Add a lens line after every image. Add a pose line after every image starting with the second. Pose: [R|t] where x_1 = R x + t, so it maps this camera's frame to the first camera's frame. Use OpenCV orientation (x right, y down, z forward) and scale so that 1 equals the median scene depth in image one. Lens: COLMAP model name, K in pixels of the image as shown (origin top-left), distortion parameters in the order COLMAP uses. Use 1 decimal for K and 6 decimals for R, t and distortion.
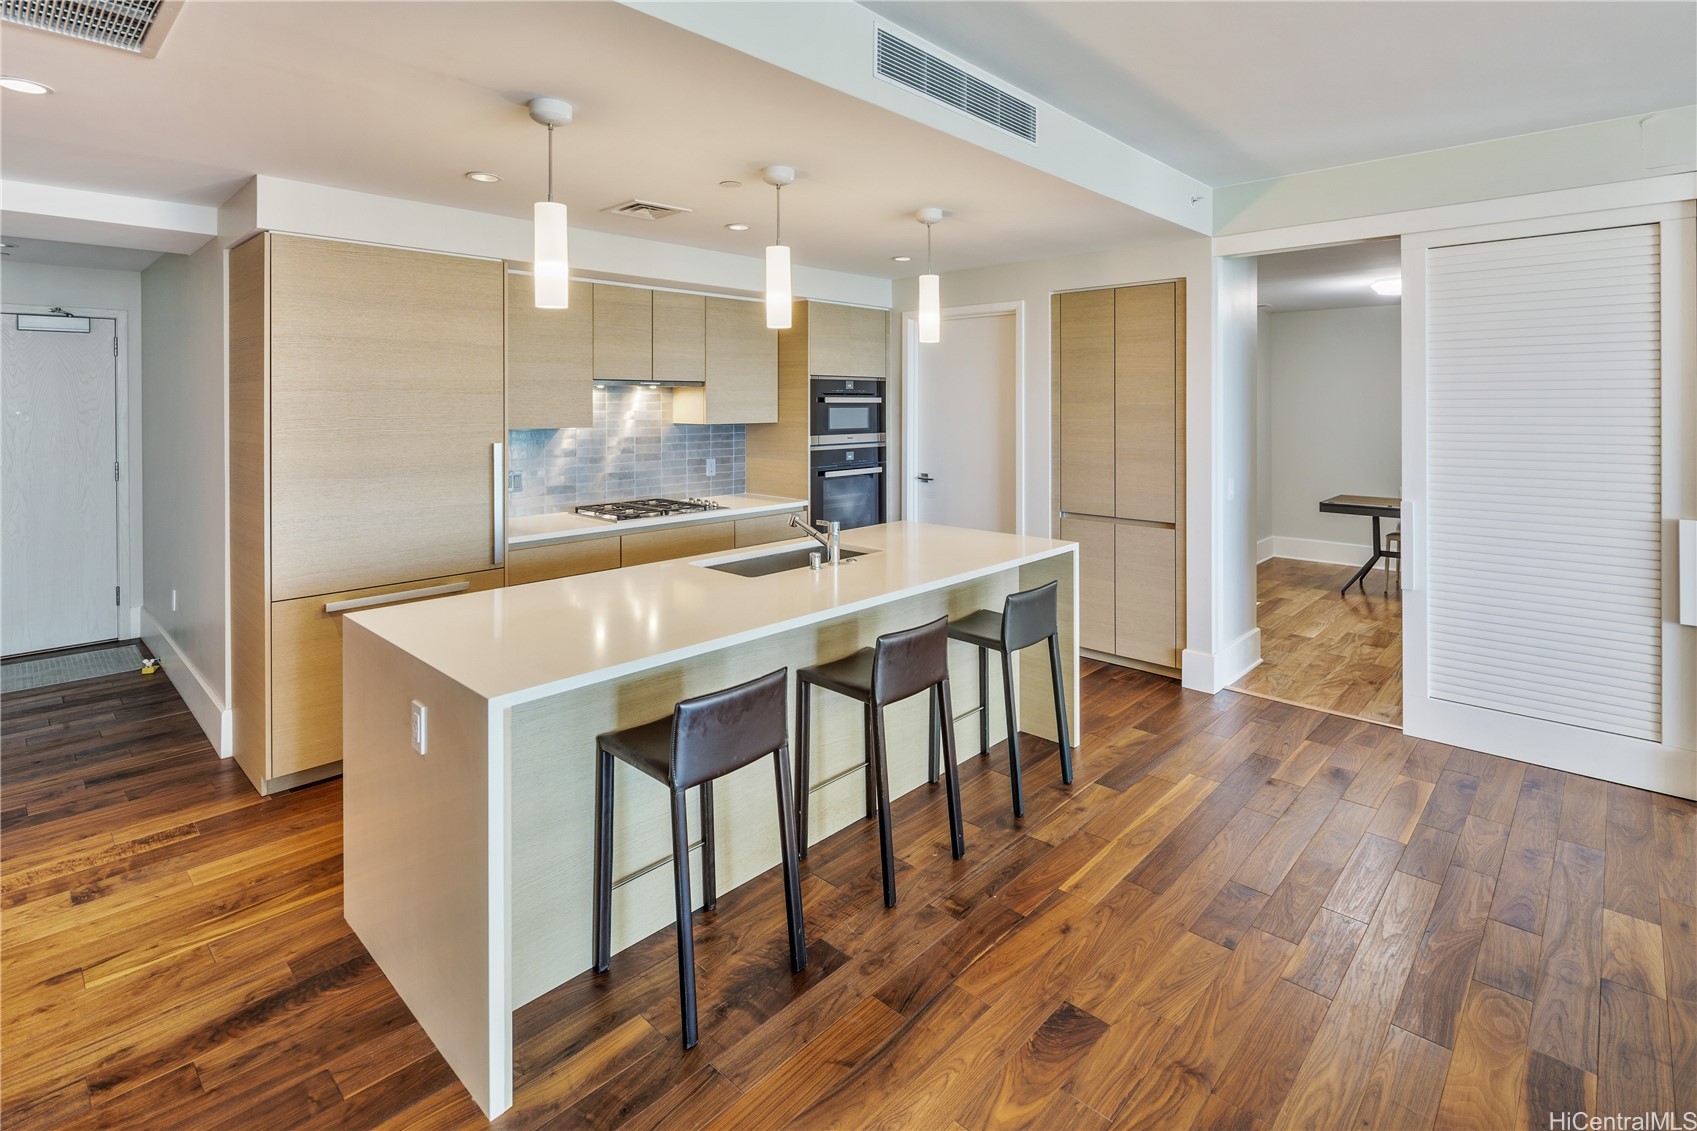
lens RADIAL K [[818.1, 0, 819.7], [0, 818.1, 402.7], [0, 0, 1]] dist [0.015524, -0.000001]
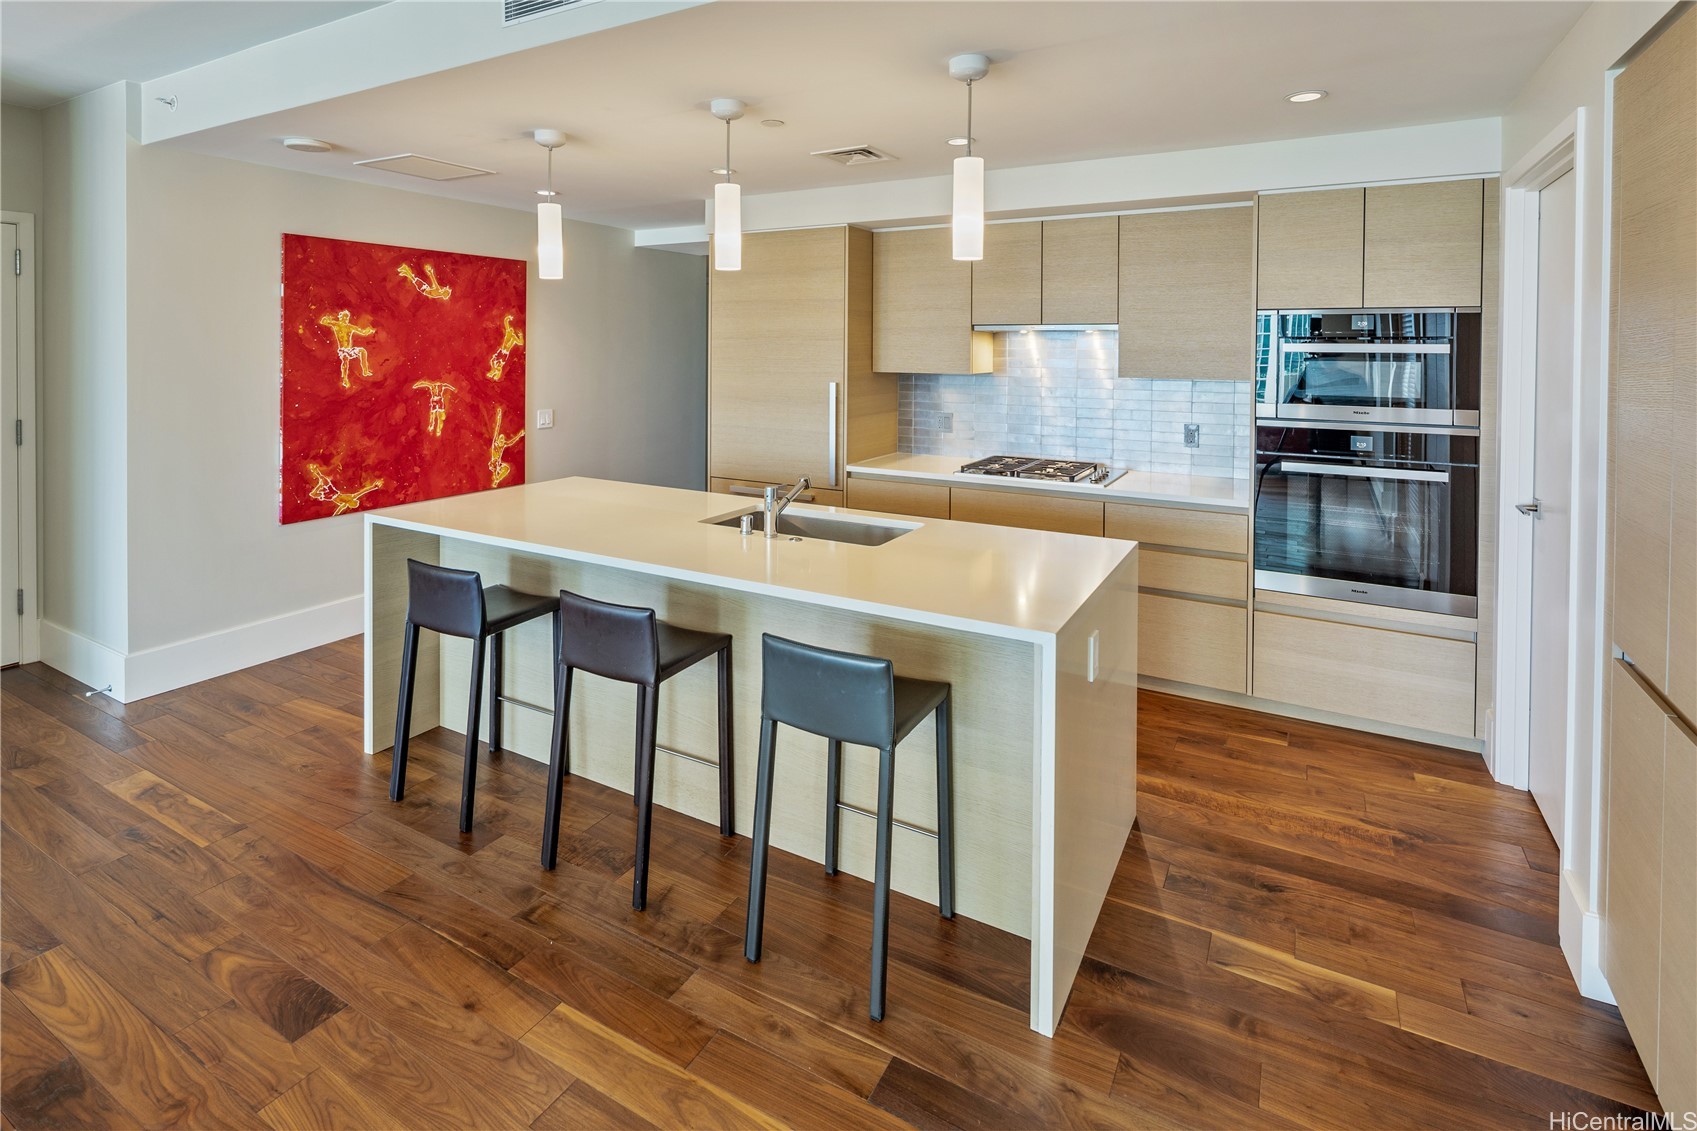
lens RADIAL K [[809.9, 0, 854.9], [0, 809.9, 355.8], [0, 0, 1]] dist [-0.000682, -0.000397]
pose [[0.270239, 0.011889, -0.962720, 0.836365], [-0.007610, 0.999919, 0.010212, -0.001170], [0.962763, 0.004567, 0.270308, 0.835638]]
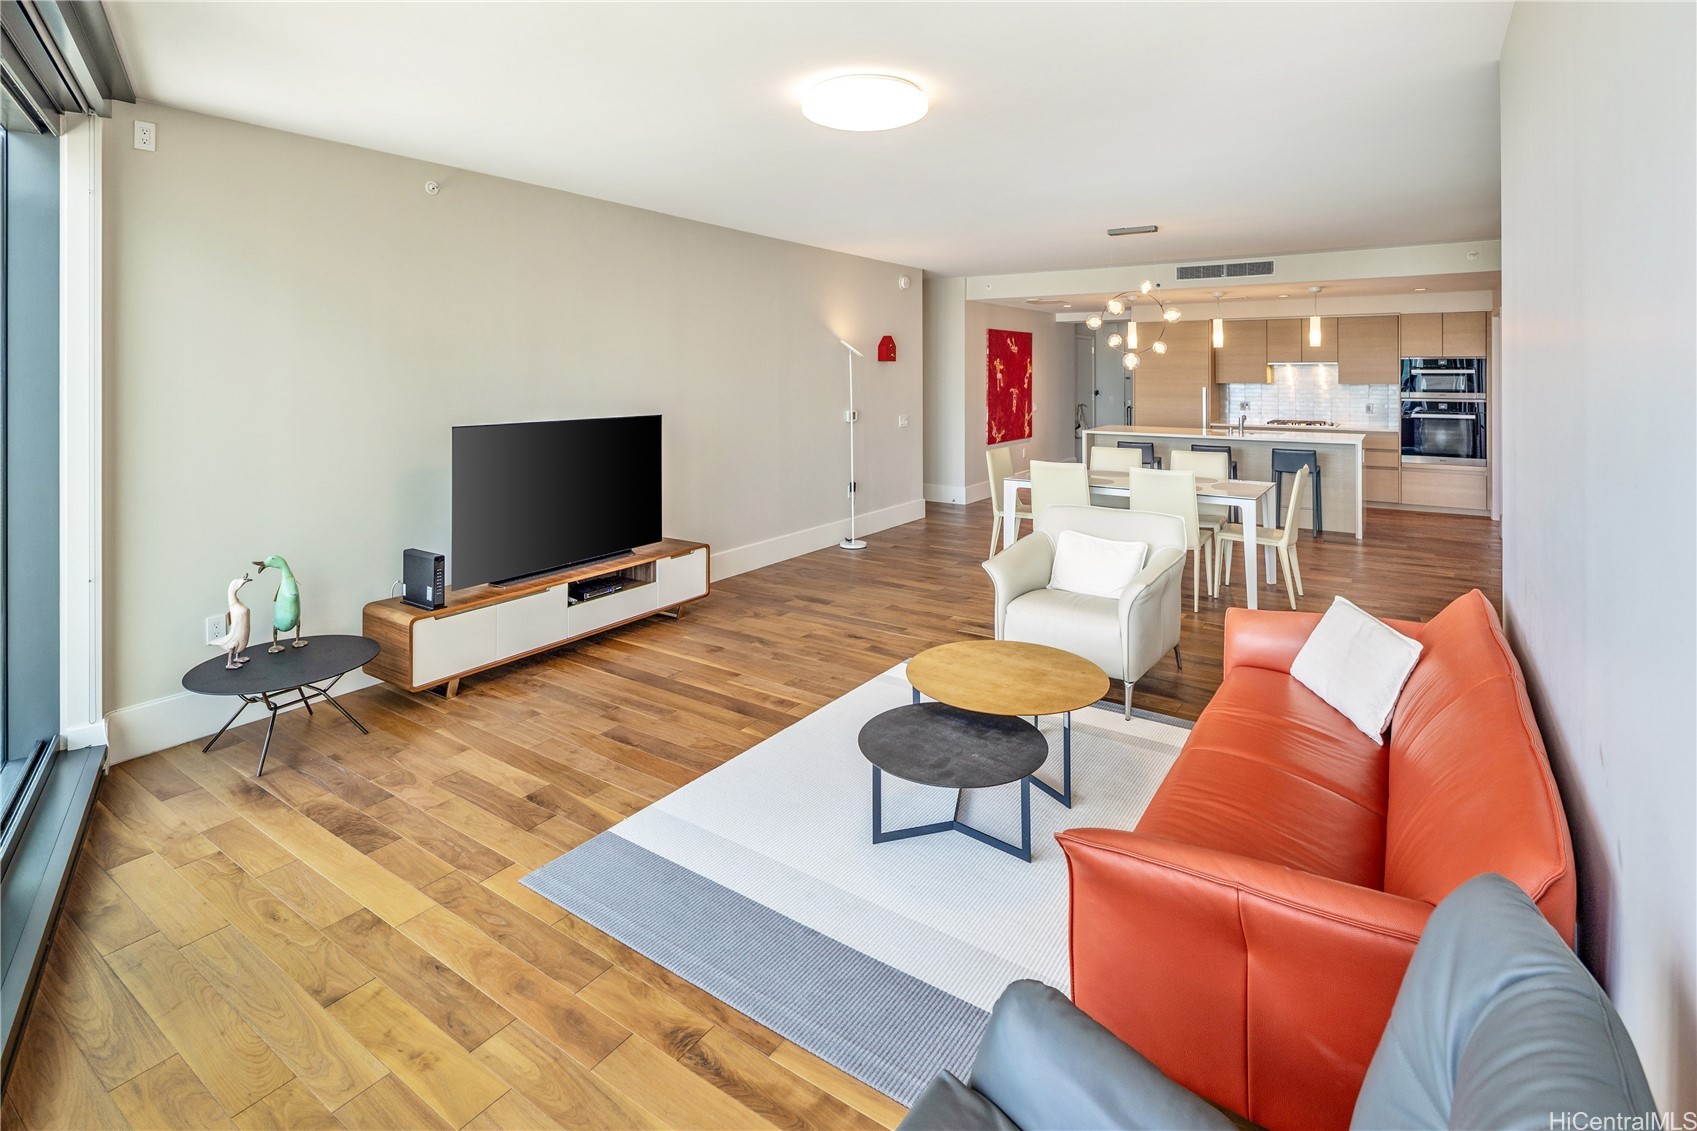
lens RADIAL K [[855.7, 0, 842.4], [0, 855.7, 369.6], [0, 0, 1]] dist [-0.000990, -0.000064]
pose [[0.169381, 0.000475, -0.985551, 2.540885], [0.000340, 1.000000, 0.000540, -0.013966], [0.985551, -0.000427, 0.169381, -0.770286]]
